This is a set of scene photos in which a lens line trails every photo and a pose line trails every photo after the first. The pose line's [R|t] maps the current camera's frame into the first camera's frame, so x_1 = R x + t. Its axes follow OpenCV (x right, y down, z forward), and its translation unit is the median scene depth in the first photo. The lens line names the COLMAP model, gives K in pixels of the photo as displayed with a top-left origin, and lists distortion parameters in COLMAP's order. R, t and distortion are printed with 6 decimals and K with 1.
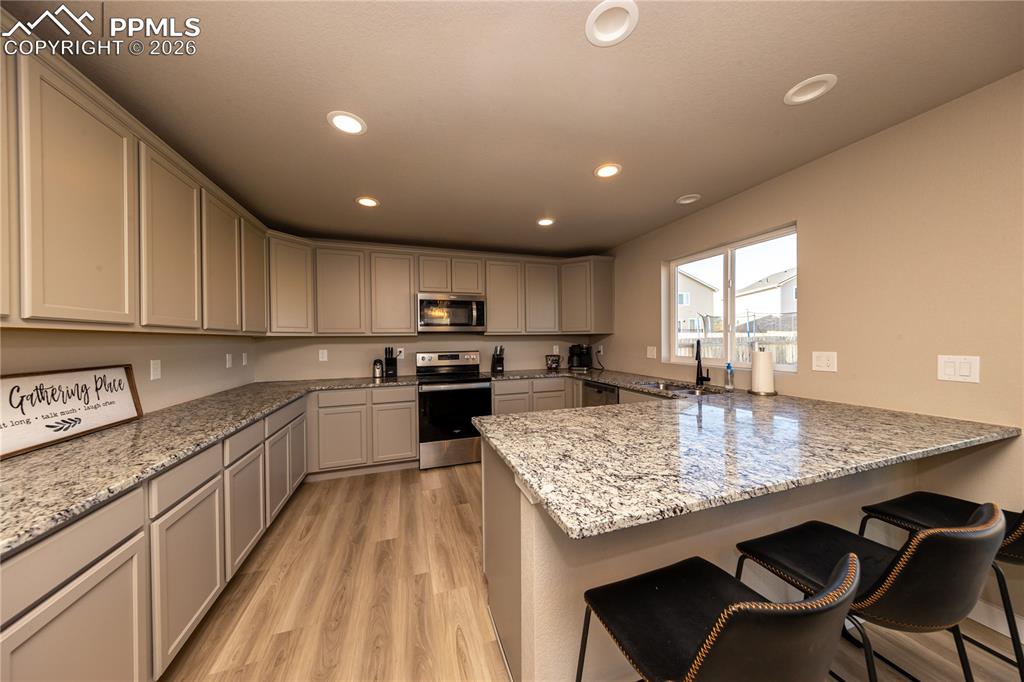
lens RADIAL K [[328.5, 0, 513.3], [0, 328.5, 345.3], [0, 0, 1]] dist [-0.000323, -0.000044]
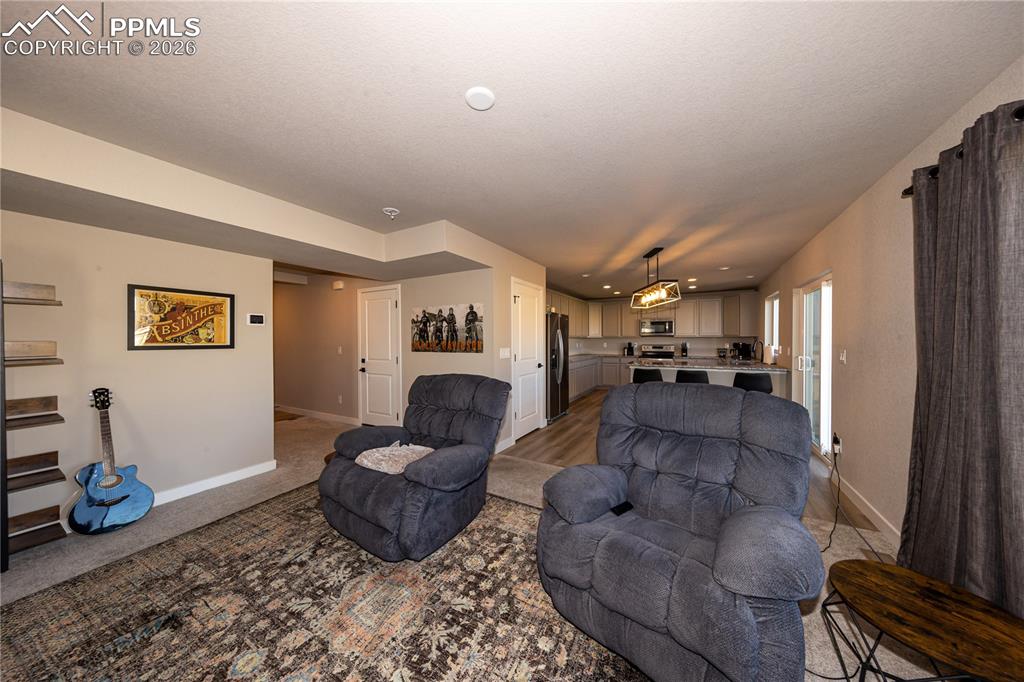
lens RADIAL K [[323.7, 0, 512.0], [0, 323.7, 341.0], [0, 0, 1]] dist [0.000132, -0.000016]
pose [[0.656627, 0.013649, -0.754092, 2.169228], [-0.018874, 0.999820, 0.001662, 0.026129], [0.753980, 0.013141, 0.656766, -3.073617]]
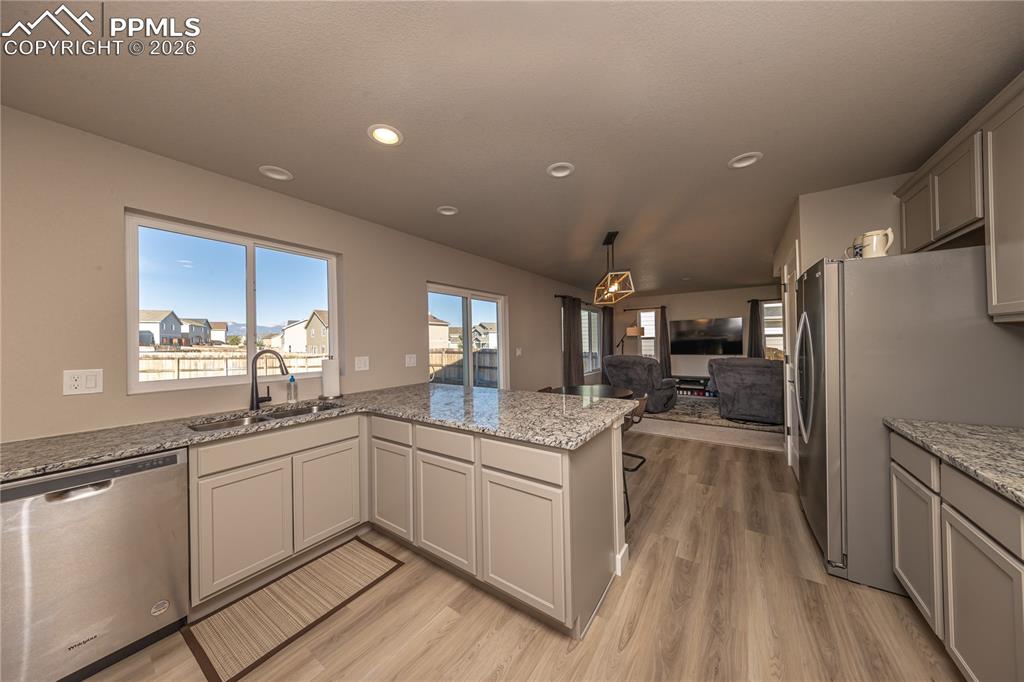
lens RADIAL K [[323.7, 0, 512.0], [0, 323.7, 341.0], [0, 0, 1]] dist [0.000132, -0.000016]
pose [[-0.592000, 0.022135, 0.805634, -0.405261], [0.039176, 0.999231, 0.001333, -0.017637], [-0.804985, 0.032351, -0.592412, 0.958087]]
